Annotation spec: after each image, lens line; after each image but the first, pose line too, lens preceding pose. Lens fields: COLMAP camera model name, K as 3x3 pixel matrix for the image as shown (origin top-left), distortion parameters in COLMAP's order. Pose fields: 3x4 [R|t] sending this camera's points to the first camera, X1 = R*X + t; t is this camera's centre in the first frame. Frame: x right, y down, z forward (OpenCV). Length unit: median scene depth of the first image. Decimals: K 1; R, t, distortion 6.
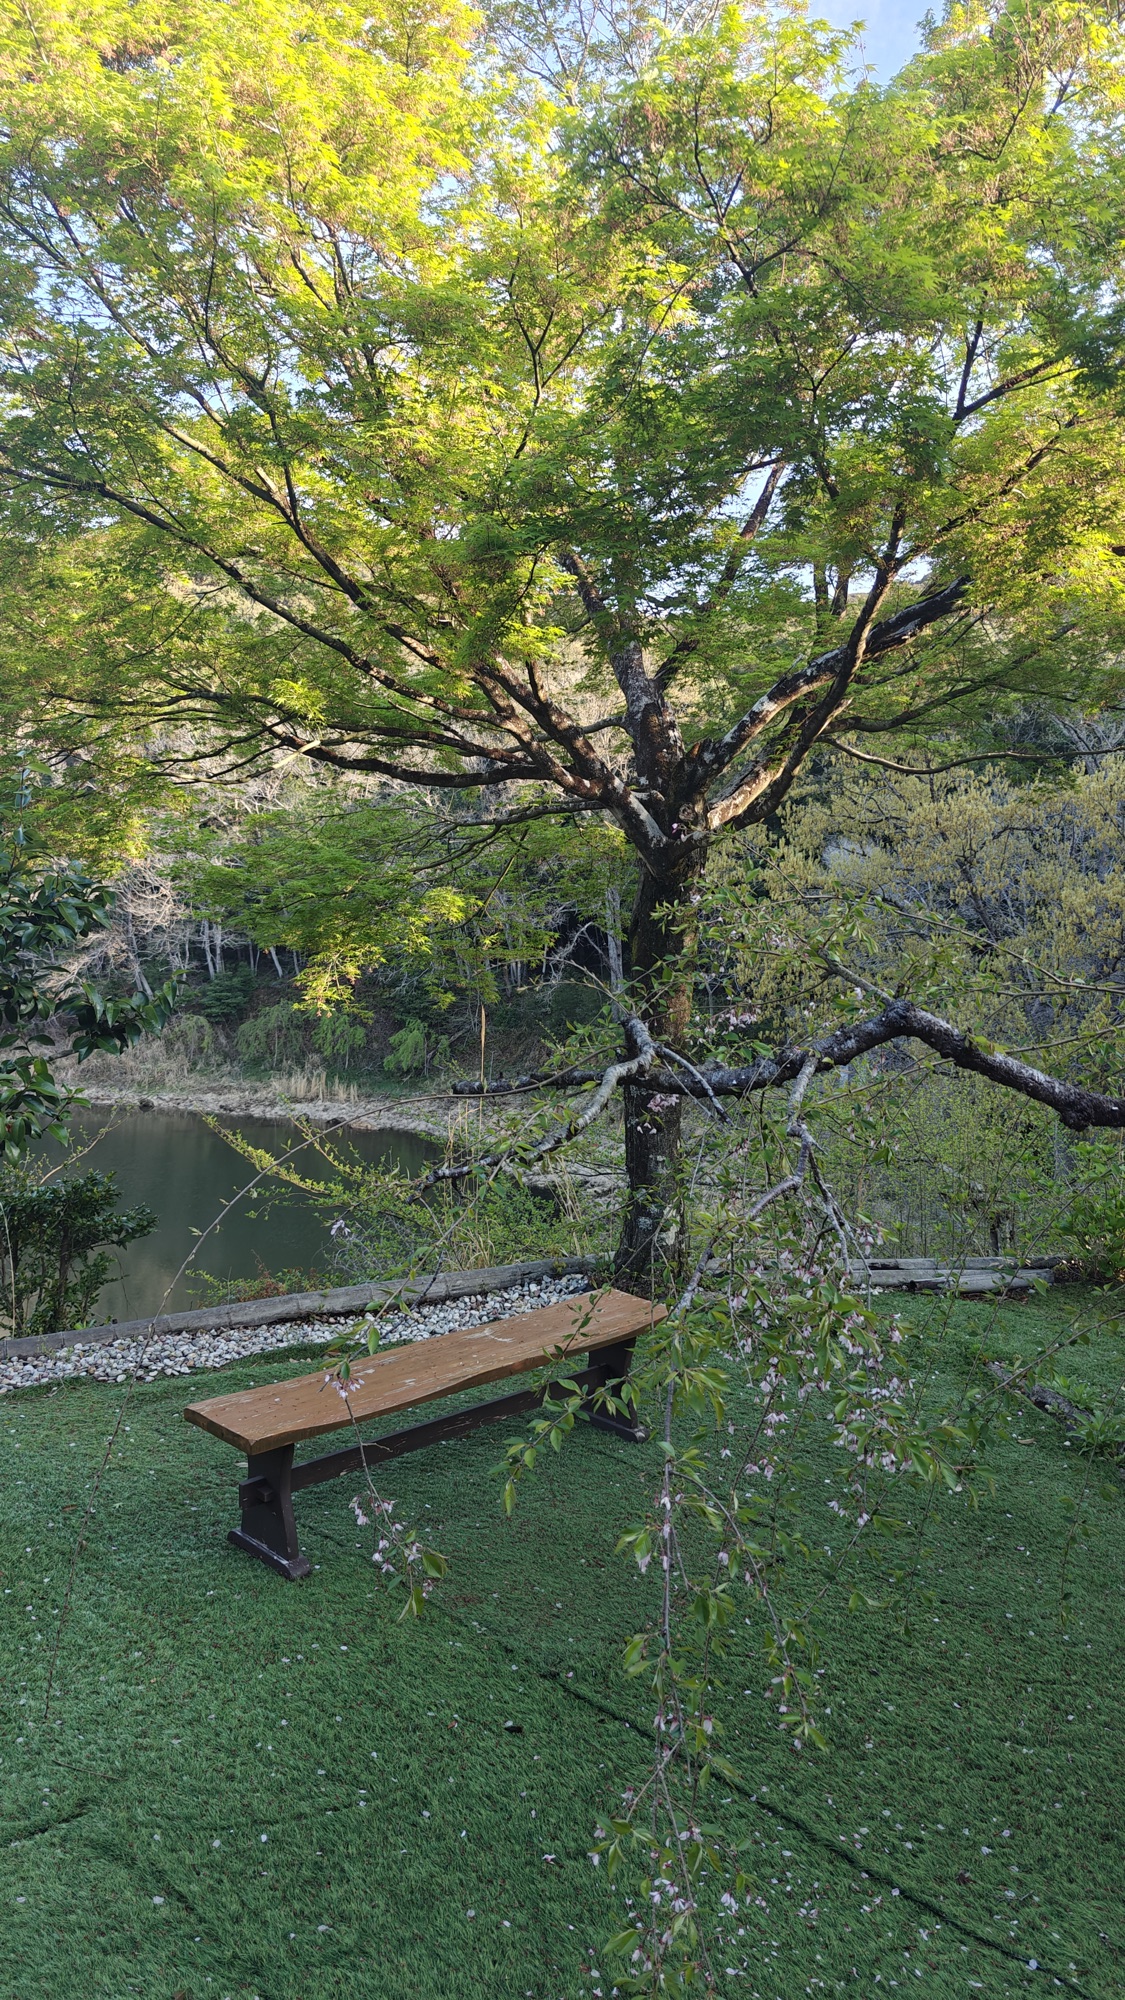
lens RADIAL K [[1364.1, 0, 564.6], [0, 1364.1, 995.9], [0, 0, 1]] dist [-0.001044, -0.023378]
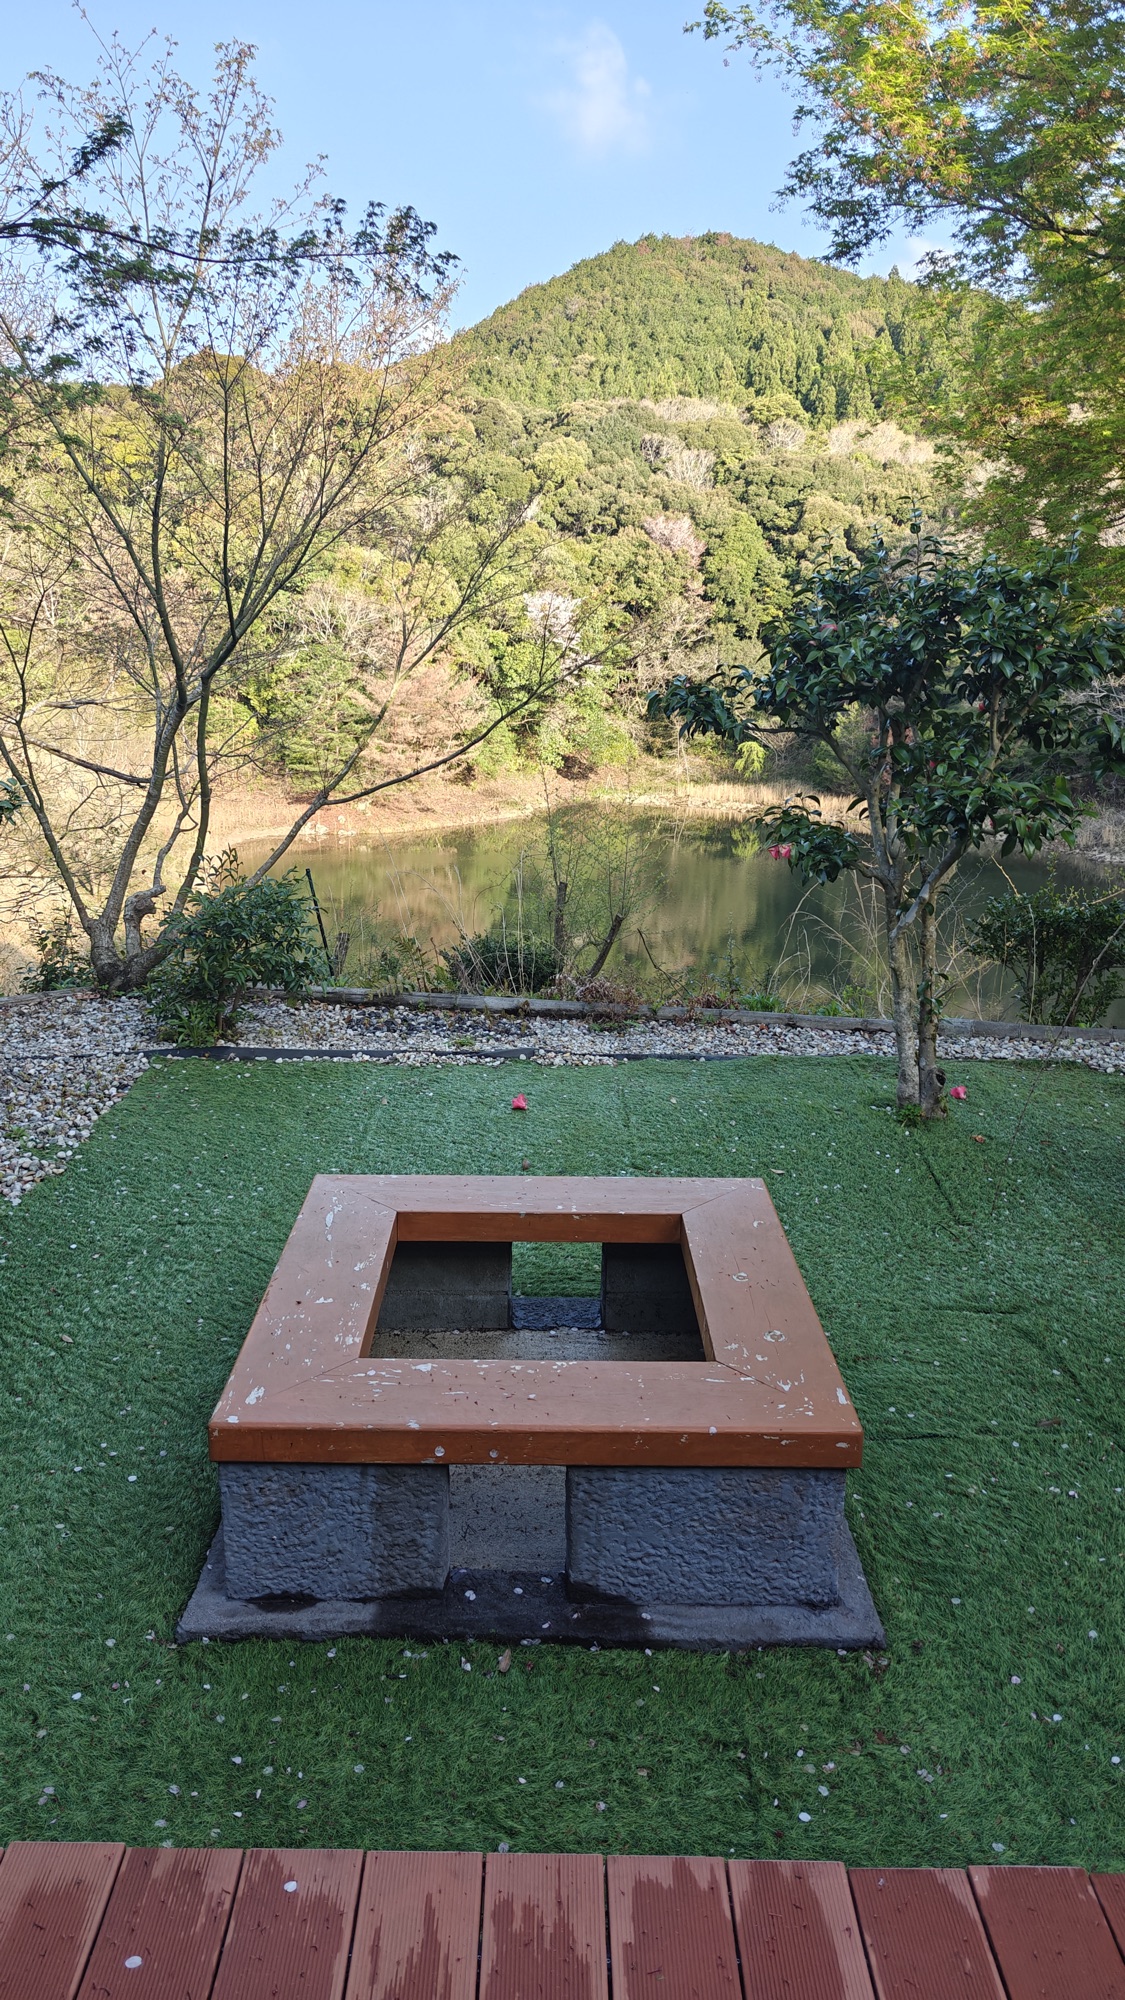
lens RADIAL K [[1364.1, 0, 566.3], [0, 1364.1, 1001.6], [0, 0, 1]] dist [-0.001044, -0.023378]
pose [[0.733174, 0.162939, -0.660232, 0.127568], [-0.043612, 0.980139, 0.193458, 0.026545], [0.678641, -0.113044, 0.725718, -0.210127]]
